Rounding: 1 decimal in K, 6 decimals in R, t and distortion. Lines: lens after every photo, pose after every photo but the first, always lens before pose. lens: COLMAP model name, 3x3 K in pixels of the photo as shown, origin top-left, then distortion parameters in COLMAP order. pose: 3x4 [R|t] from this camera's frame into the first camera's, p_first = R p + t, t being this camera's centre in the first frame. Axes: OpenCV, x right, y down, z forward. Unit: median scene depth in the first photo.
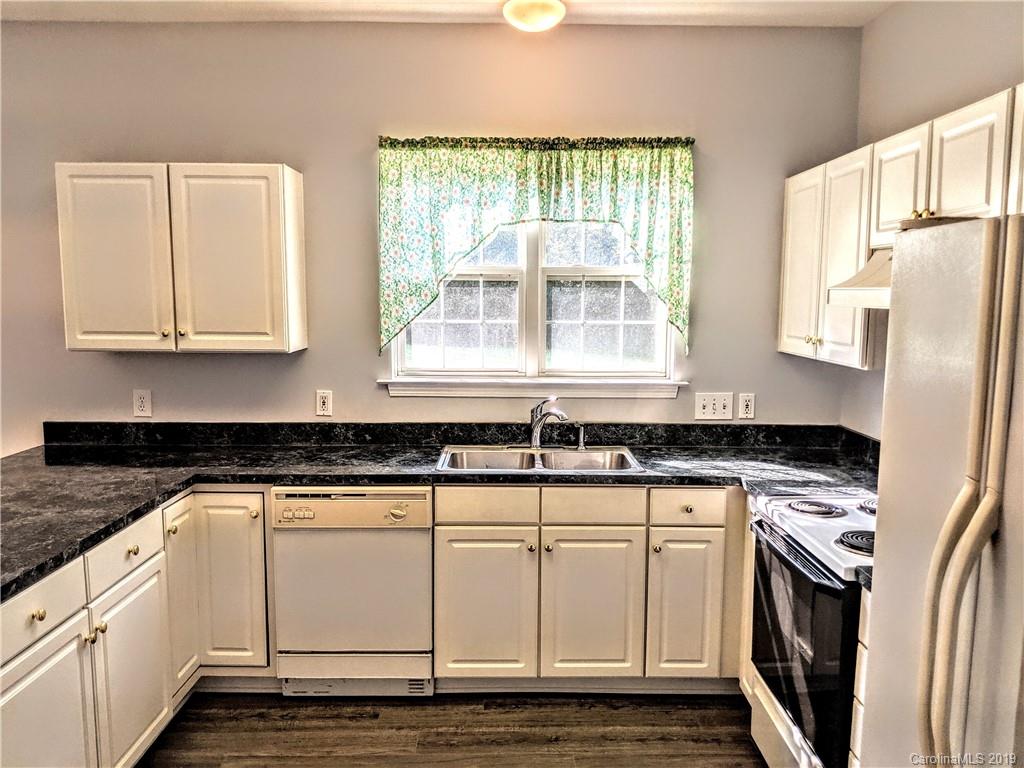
lens RADIAL K [[853.2, 0, 523.9], [0, 853.2, 388.8], [0, 0, 1]] dist [0.129609, -0.199655]
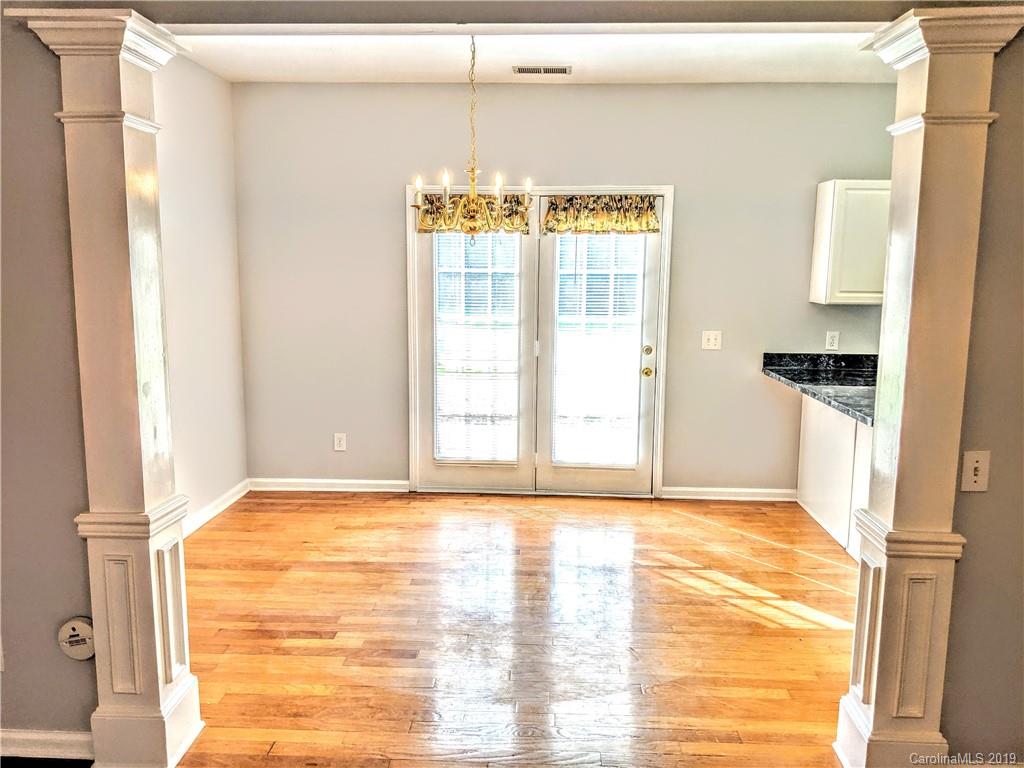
lens RADIAL K [[853.2, 0, 523.9], [0, 853.2, 388.8], [0, 0, 1]] dist [0.129609, -0.199655]
pose [[0.998870, 0.014232, -0.045346, -0.905740], [-0.012864, 0.999458, 0.030315, 0.061215], [0.045753, -0.029698, 0.998511, -0.506838]]
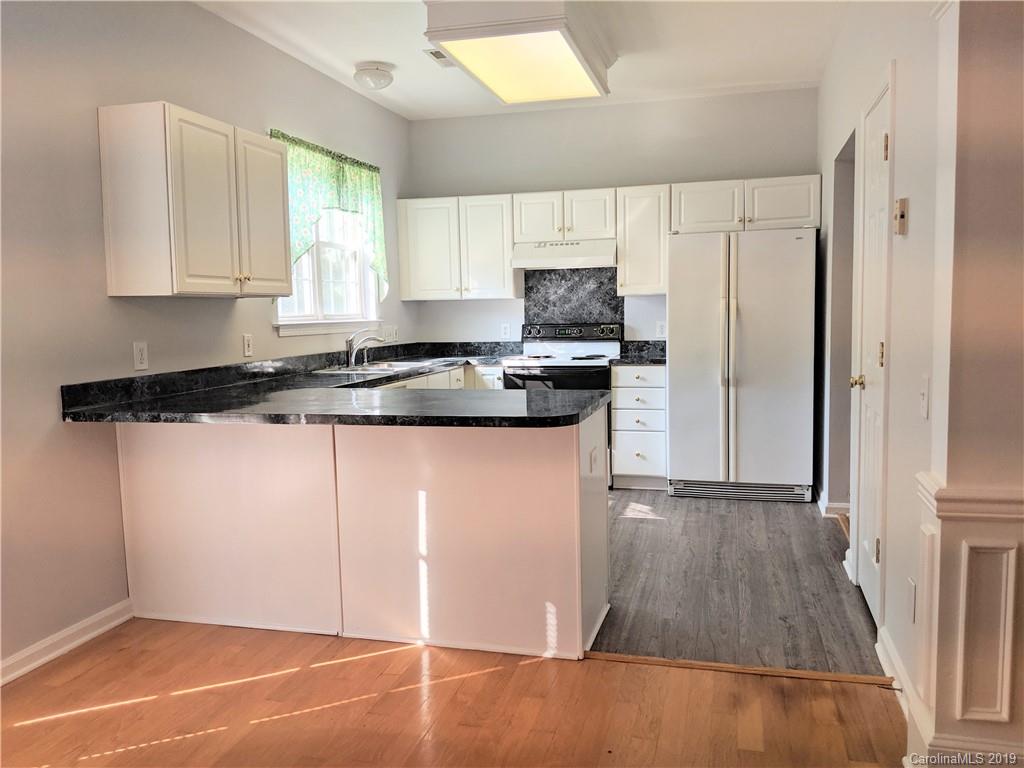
lens RADIAL K [[853.2, 0, 523.9], [0, 853.2, 388.8], [0, 0, 1]] dist [0.129609, -0.199655]
pose [[0.233911, -0.101356, 0.966960, -1.285832], [0.140549, 0.987630, 0.069523, 0.045972], [-0.962046, 0.119643, 0.245263, 0.359093]]
